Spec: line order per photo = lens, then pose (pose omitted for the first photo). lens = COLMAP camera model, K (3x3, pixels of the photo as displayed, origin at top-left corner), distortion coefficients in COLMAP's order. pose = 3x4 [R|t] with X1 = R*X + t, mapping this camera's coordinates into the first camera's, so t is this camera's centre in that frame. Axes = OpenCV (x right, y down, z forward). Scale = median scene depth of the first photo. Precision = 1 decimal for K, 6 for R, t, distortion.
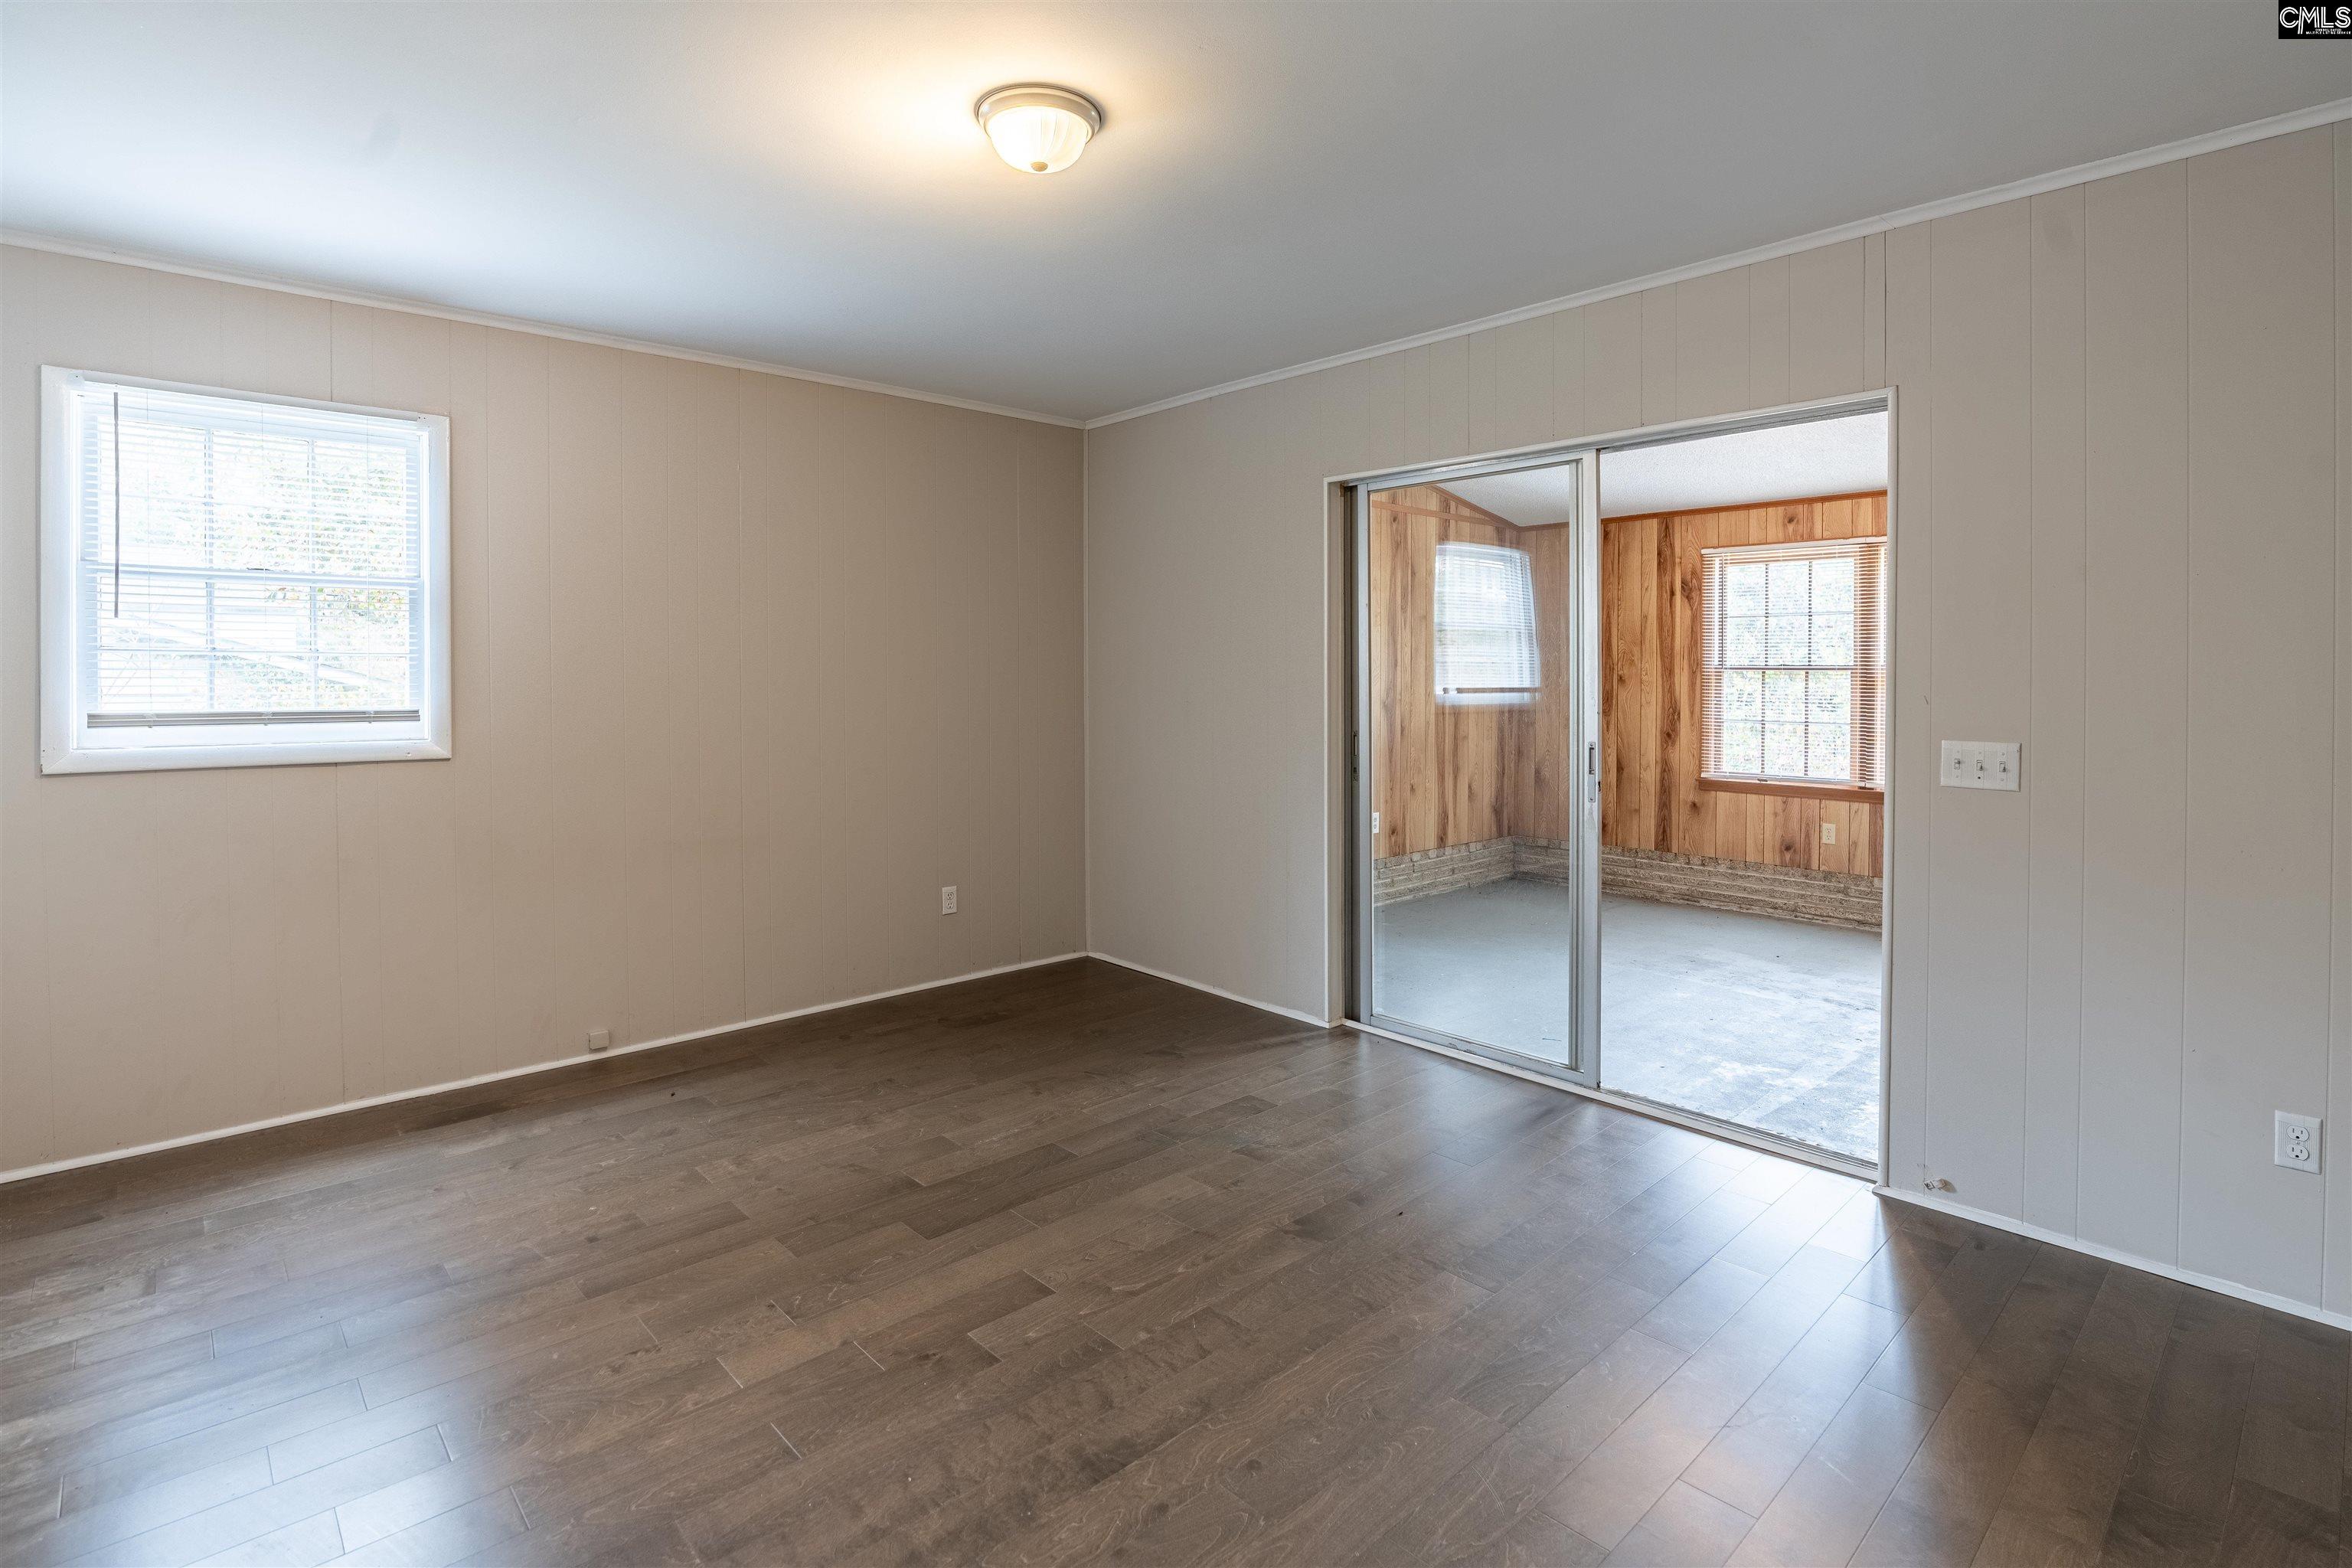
lens RADIAL K [[1140.0, 0, 1209.1], [0, 1140.0, 691.1], [0, 0, 1]] dist [-0.027685, 0.005537]
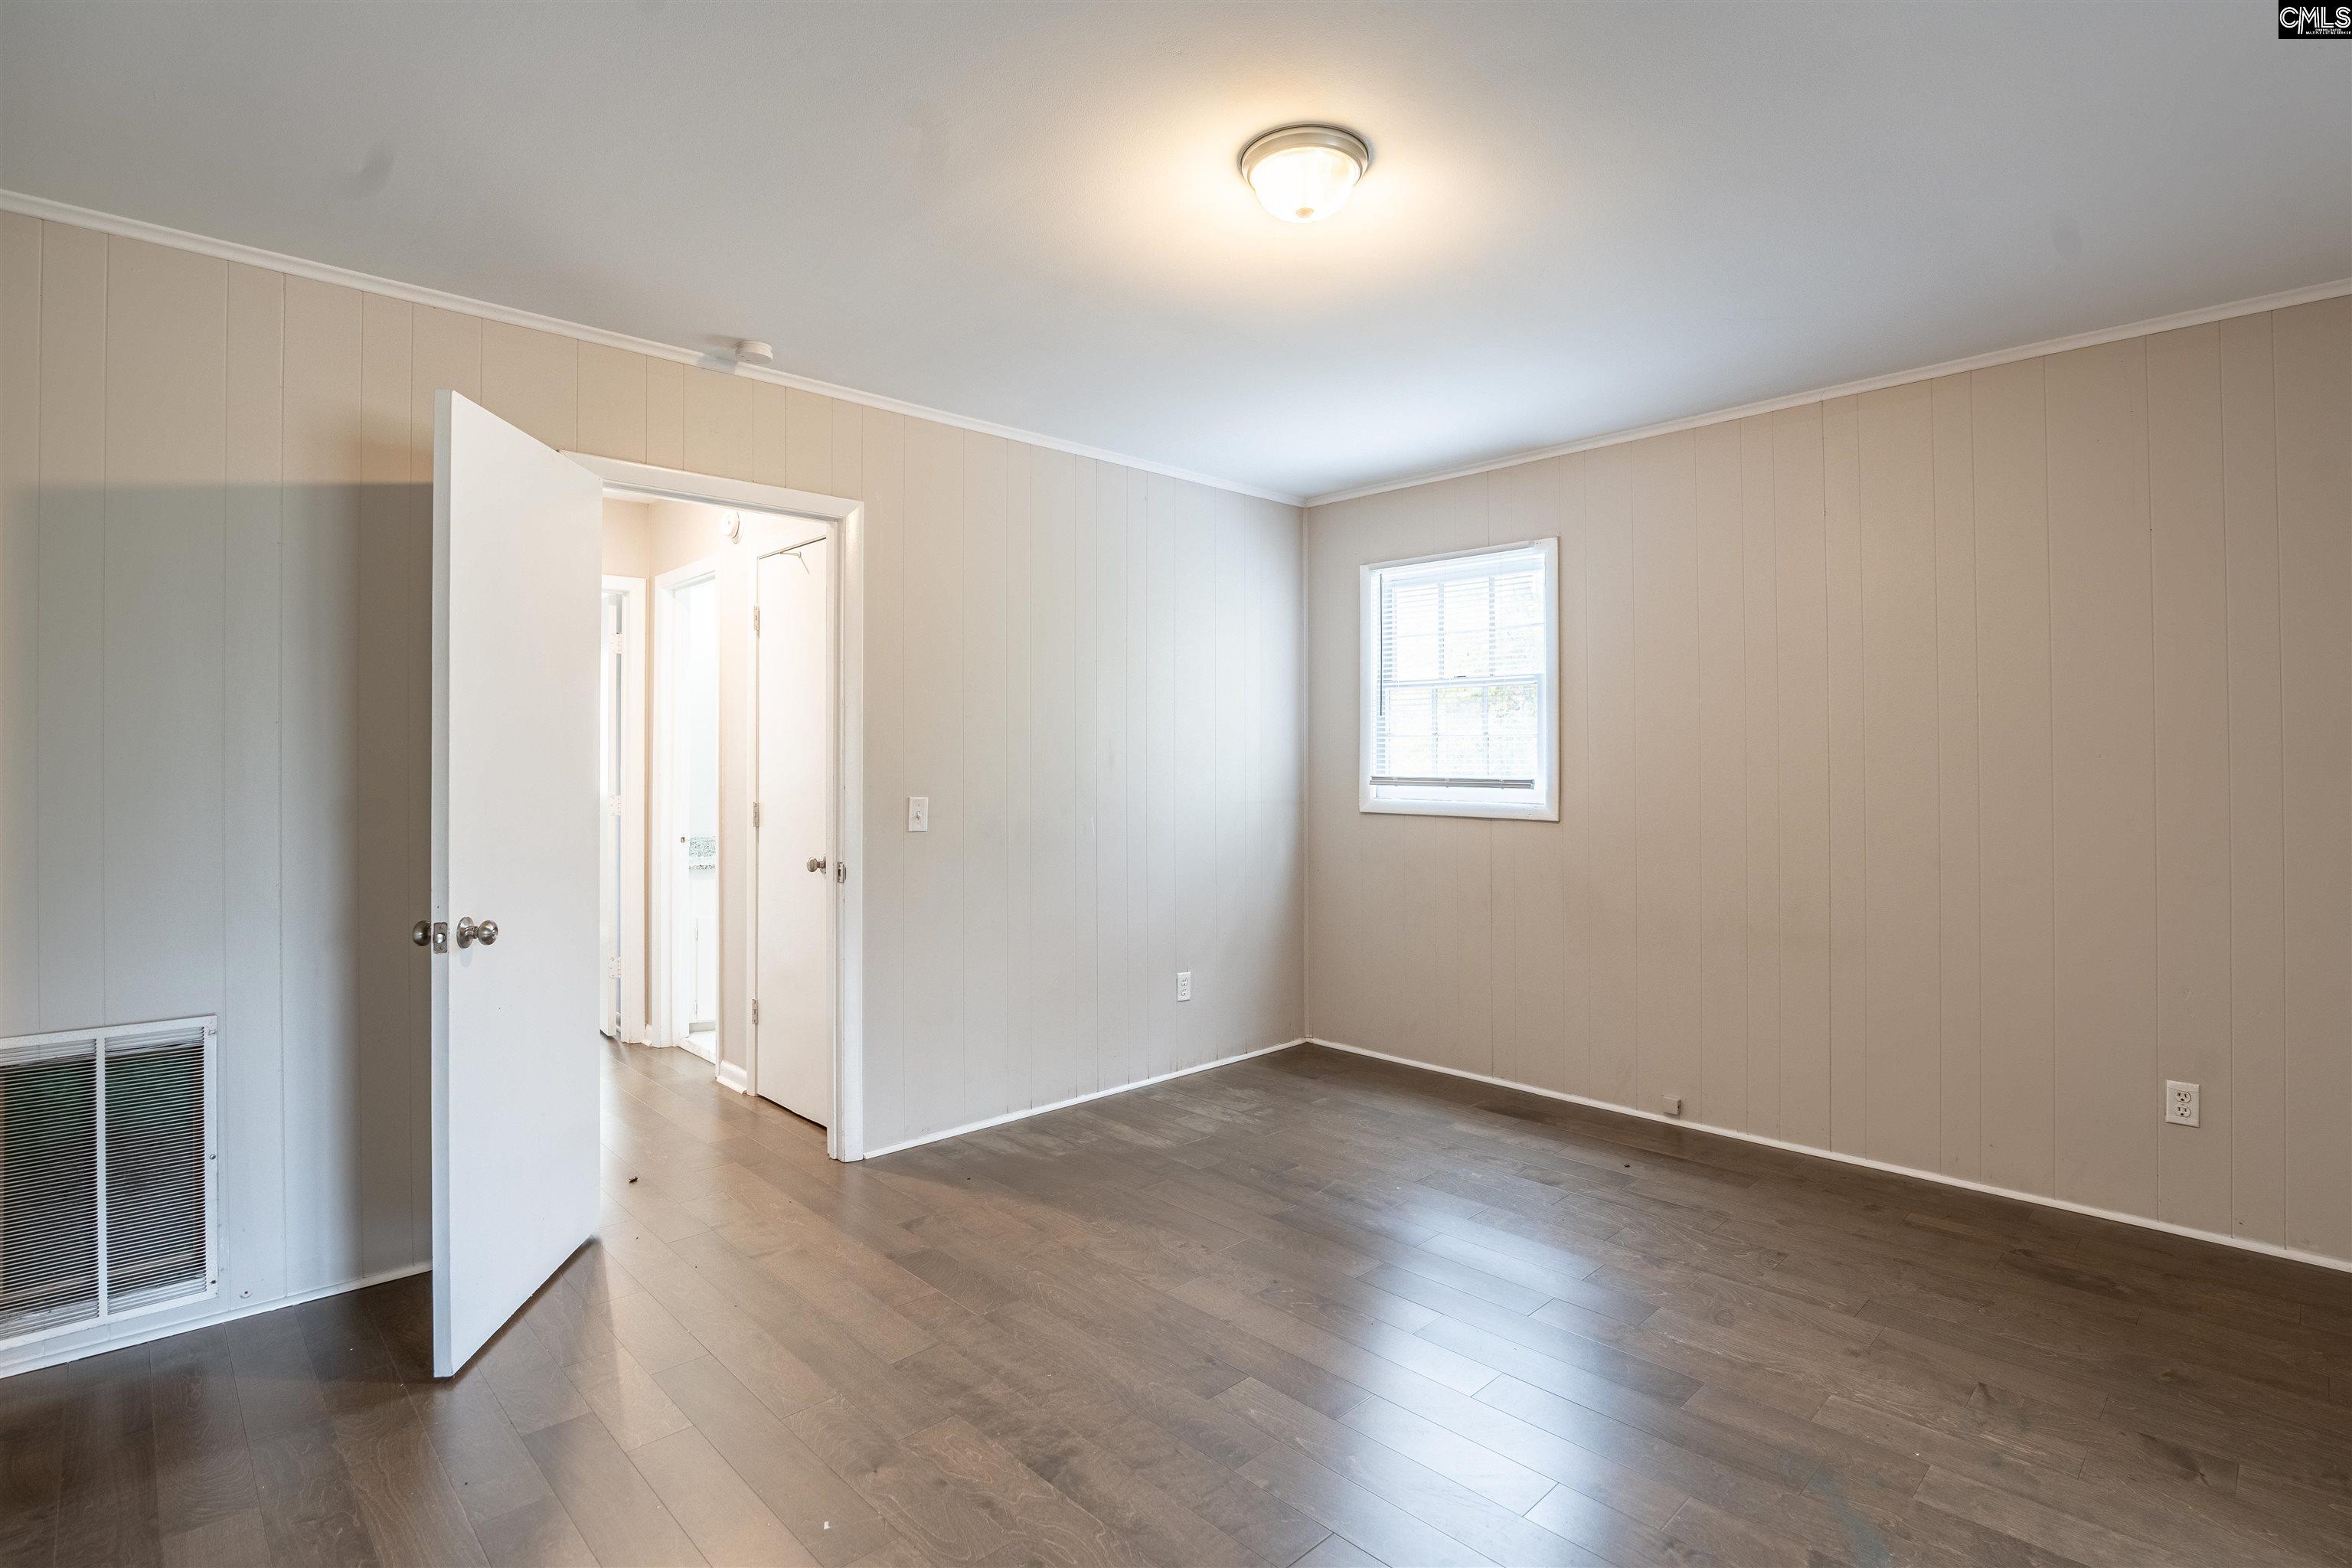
lens RADIAL K [[1140.0, 0, 1183.1], [0, 1140.0, 766.3], [0, 0, 1]] dist [-0.027685, 0.005537]
pose [[0.014822, 0.007532, -0.999862, 0.891294], [-0.016364, 0.999840, 0.007289, -0.001510], [0.999756, 0.016253, 0.014943, 0.985851]]
